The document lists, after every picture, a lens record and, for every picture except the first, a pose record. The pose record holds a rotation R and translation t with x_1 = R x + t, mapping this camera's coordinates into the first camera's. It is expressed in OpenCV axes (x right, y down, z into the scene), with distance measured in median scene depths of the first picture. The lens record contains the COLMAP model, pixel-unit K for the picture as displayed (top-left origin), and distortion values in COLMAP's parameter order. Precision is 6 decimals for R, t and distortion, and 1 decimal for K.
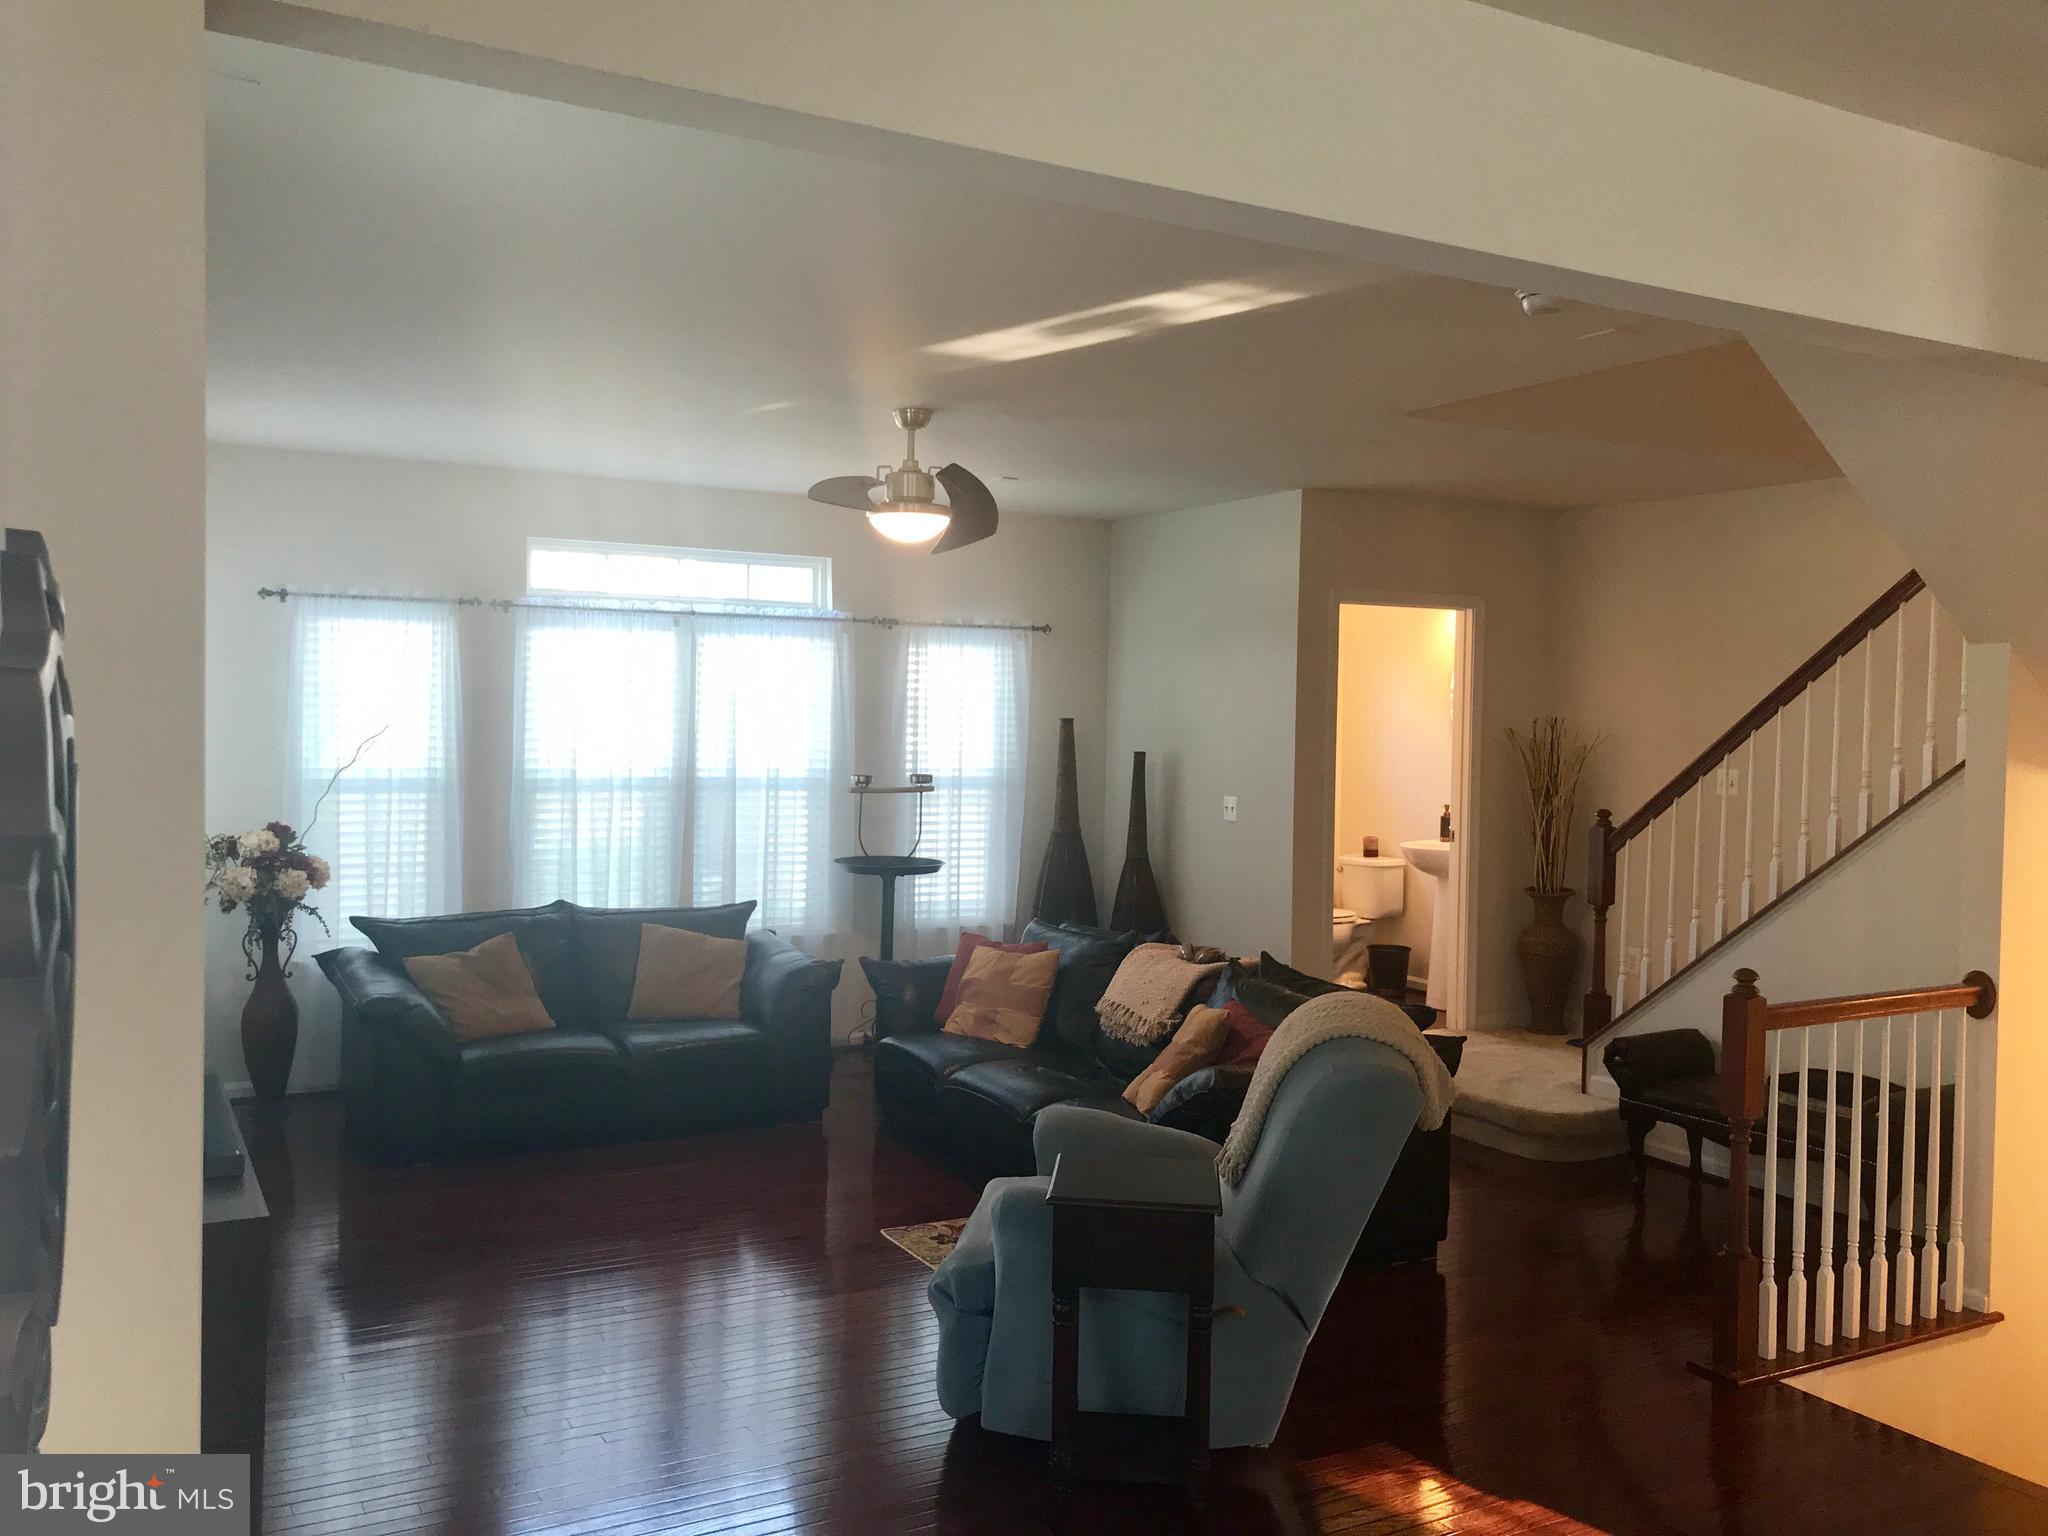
lens RADIAL K [[1630.7, 0, 1024.0], [0, 1630.7, 768.0], [0, 0, 1]] dist [0.041182, -0.096779]
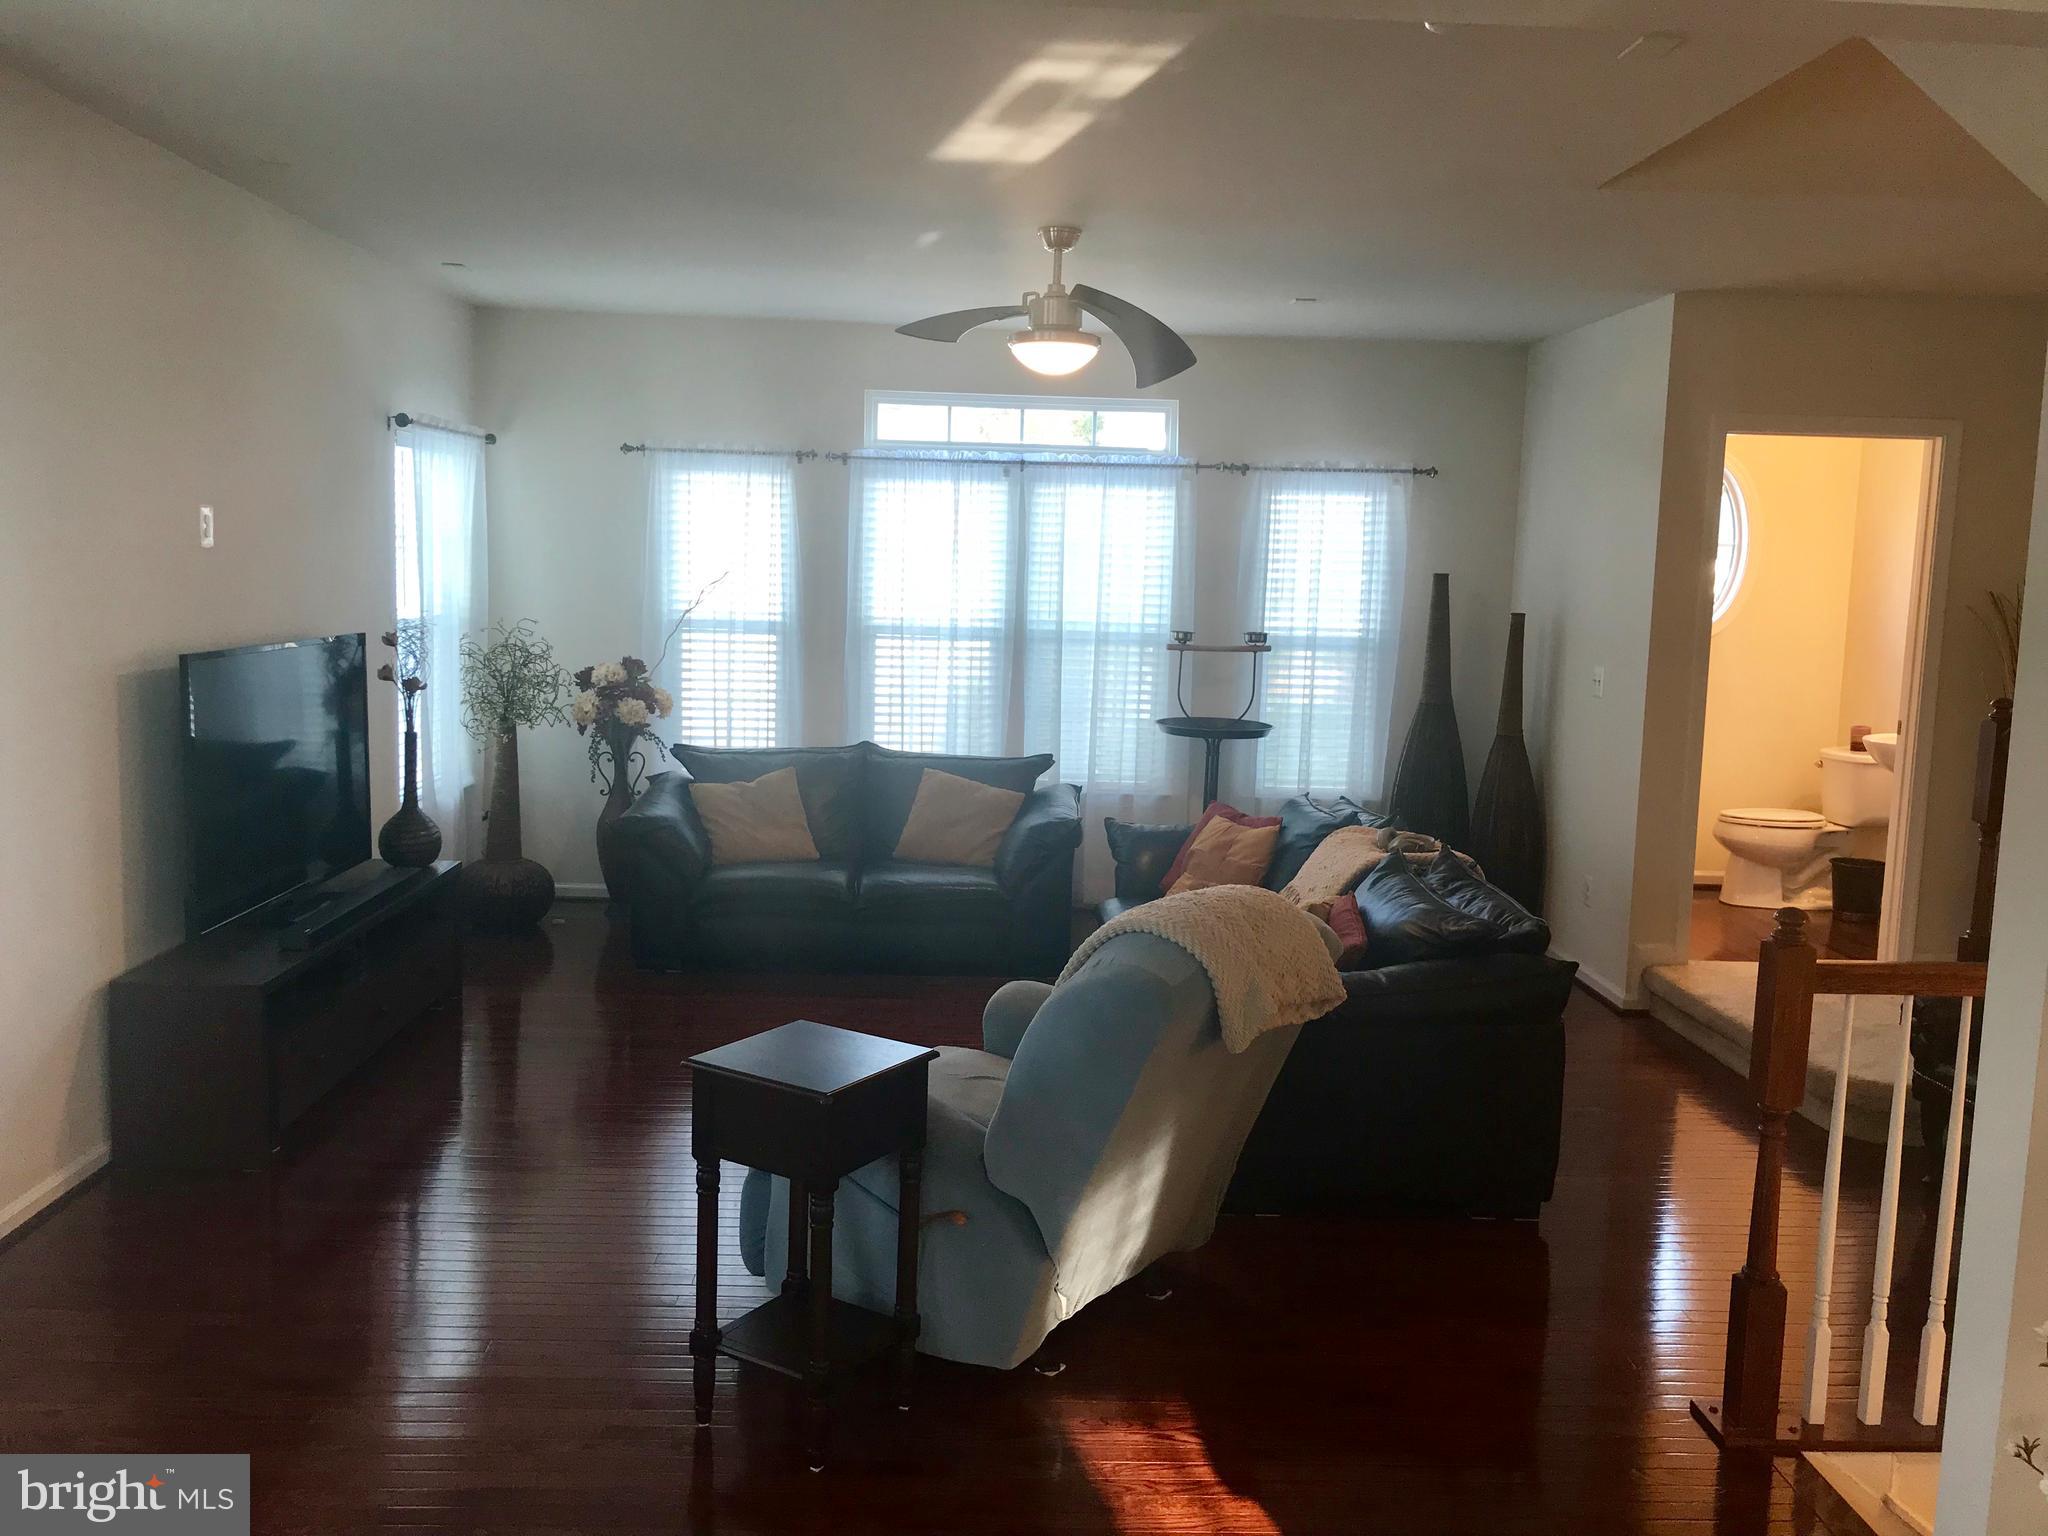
lens RADIAL K [[1617.5, 0, 1024.0], [0, 1617.5, 768.0], [0, 0, 1]] dist [0.148728, -0.346026]
pose [[0.891527, 0.065330, -0.448231, 0.254494], [-0.027135, 0.995470, 0.091118, 0.000095], [0.452154, -0.069072, 0.889262, 0.110317]]
